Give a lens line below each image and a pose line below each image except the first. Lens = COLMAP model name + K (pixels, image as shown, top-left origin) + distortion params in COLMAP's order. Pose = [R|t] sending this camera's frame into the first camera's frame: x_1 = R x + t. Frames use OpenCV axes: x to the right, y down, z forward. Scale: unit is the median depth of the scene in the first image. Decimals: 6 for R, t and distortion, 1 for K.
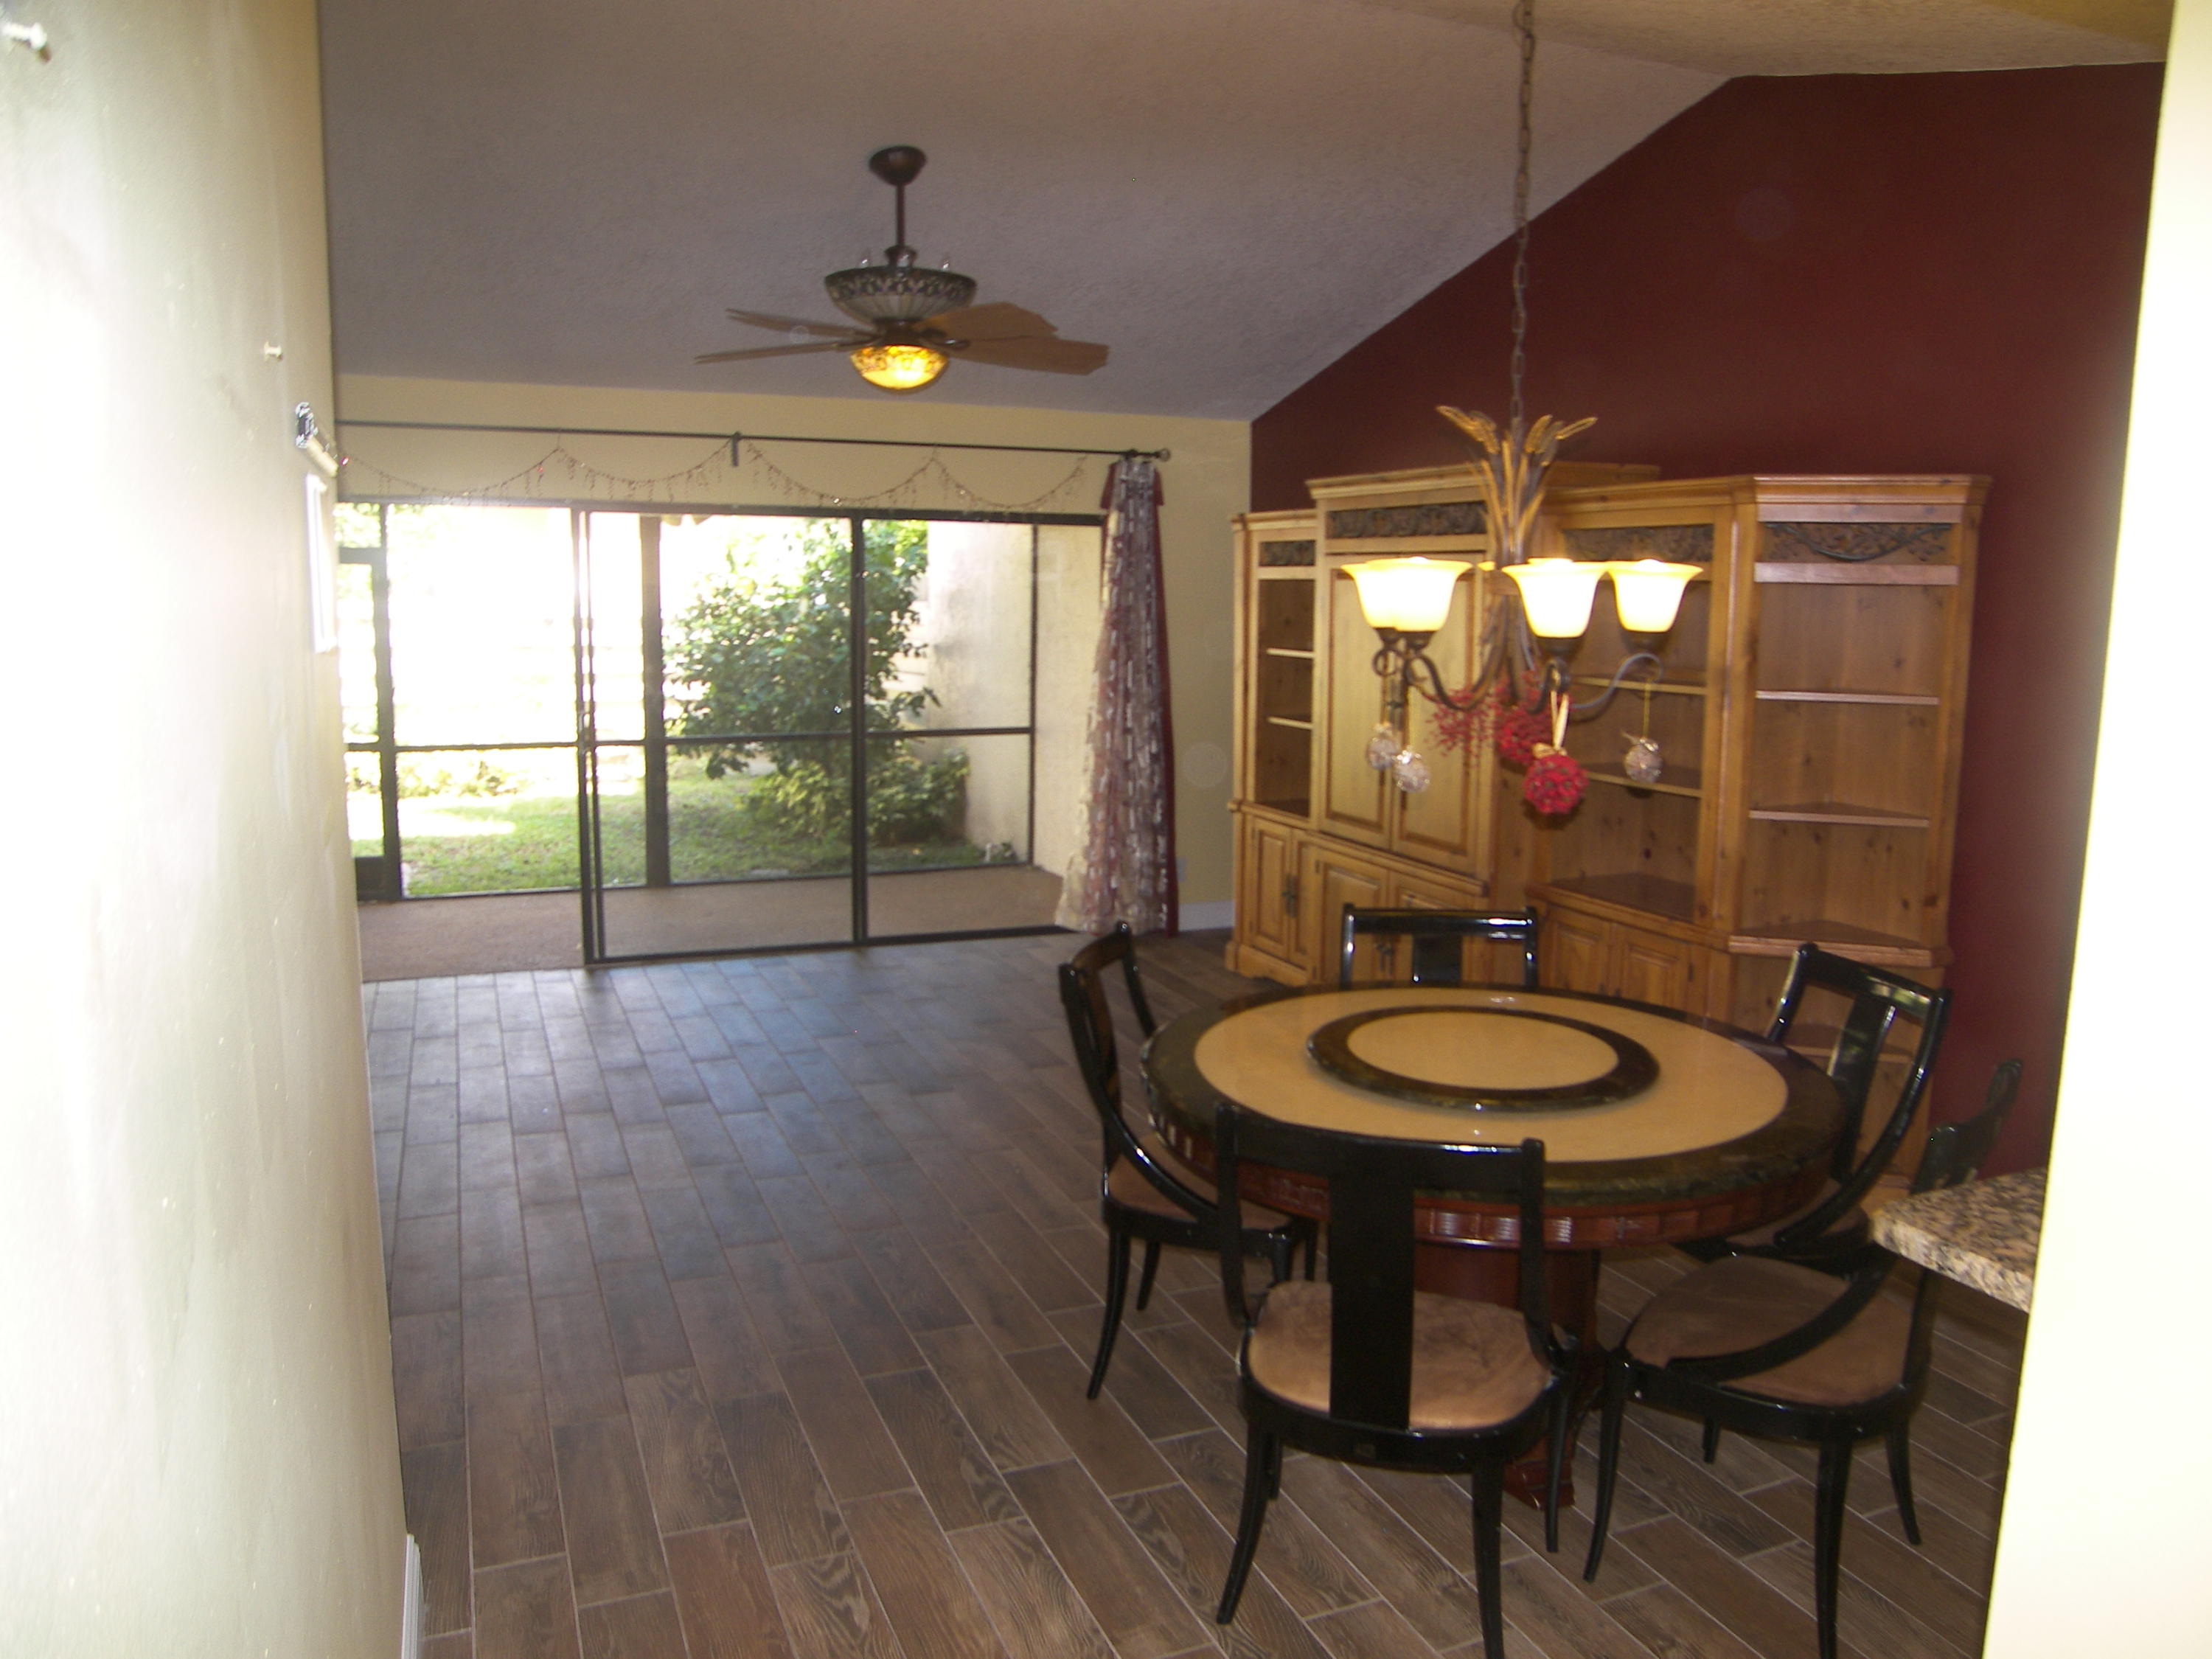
lens RADIAL K [[1545.5, 0, 1106.0], [0, 1545.5, 829.5], [0, 0, 1]] dist [-0.047685, 0.000418]
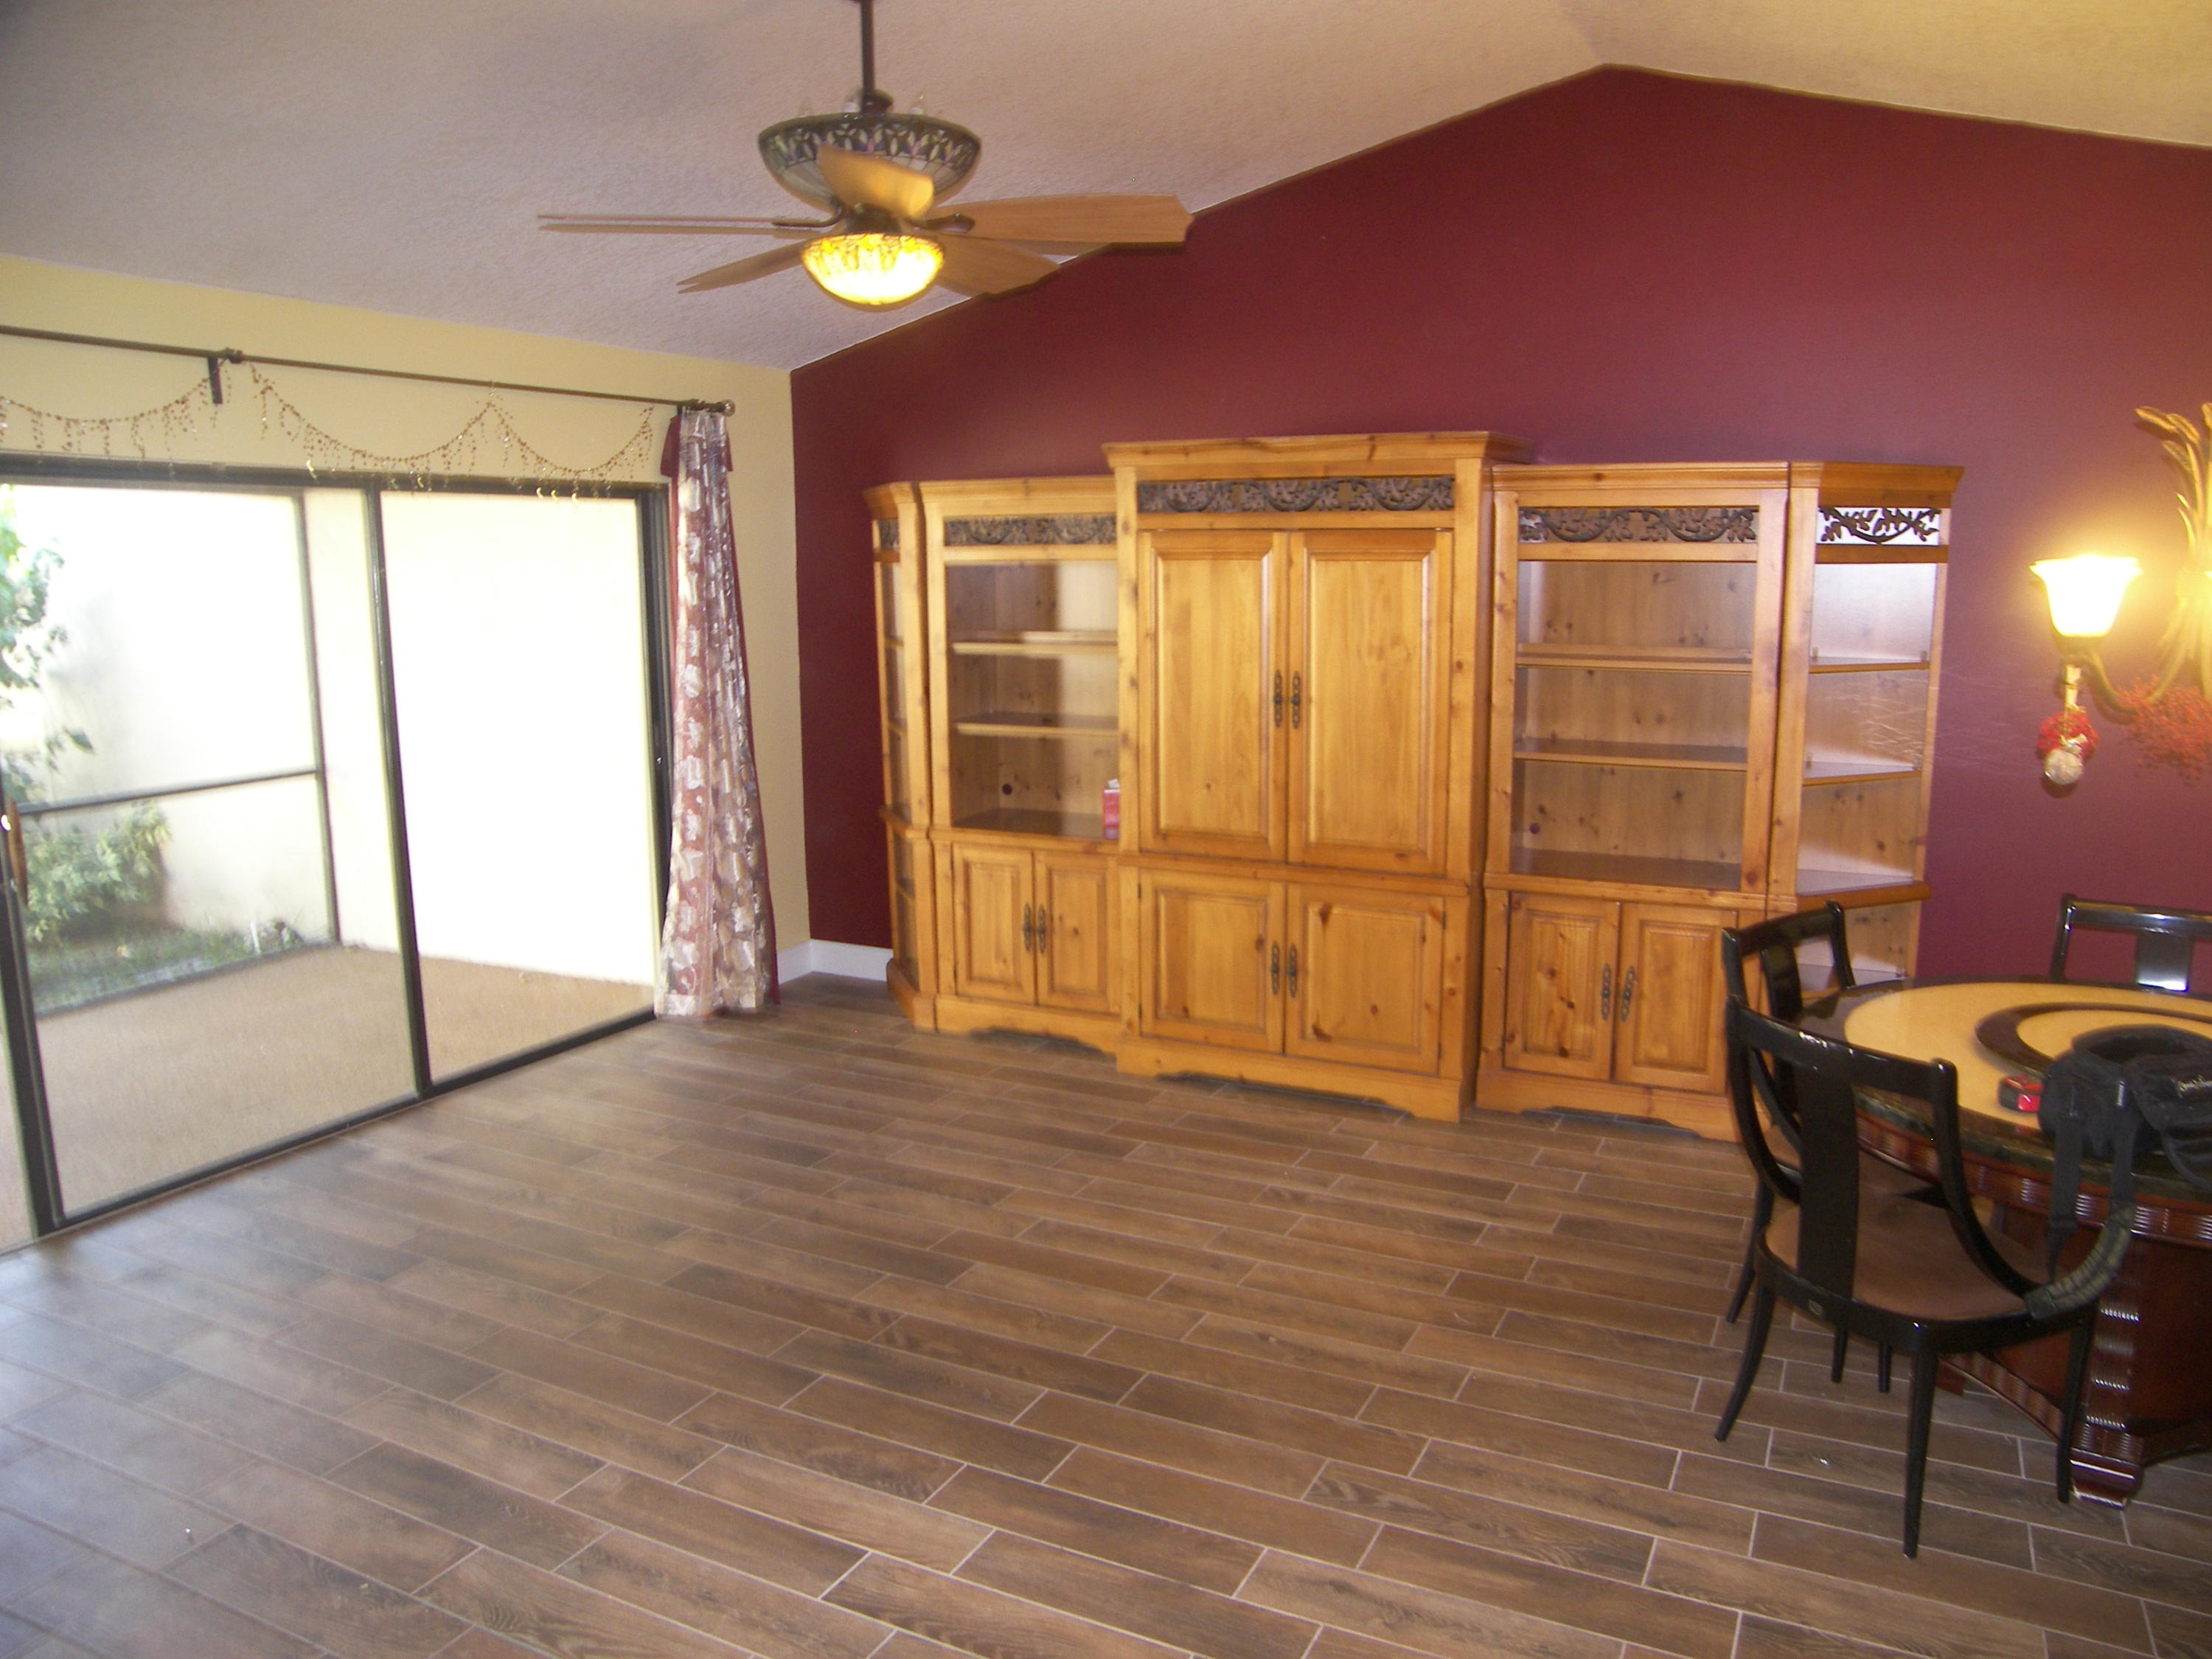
lens RADIAL K [[1551.6, 0, 1106.0], [0, 1551.6, 829.5], [0, 0, 1]] dist [-0.148149, 0.091744]
pose [[0.758082, -0.127079, 0.639658, -0.379177], [0.115066, 0.991507, 0.060610, -0.058187], [-0.641928, 0.027655, 0.766266, 0.306175]]
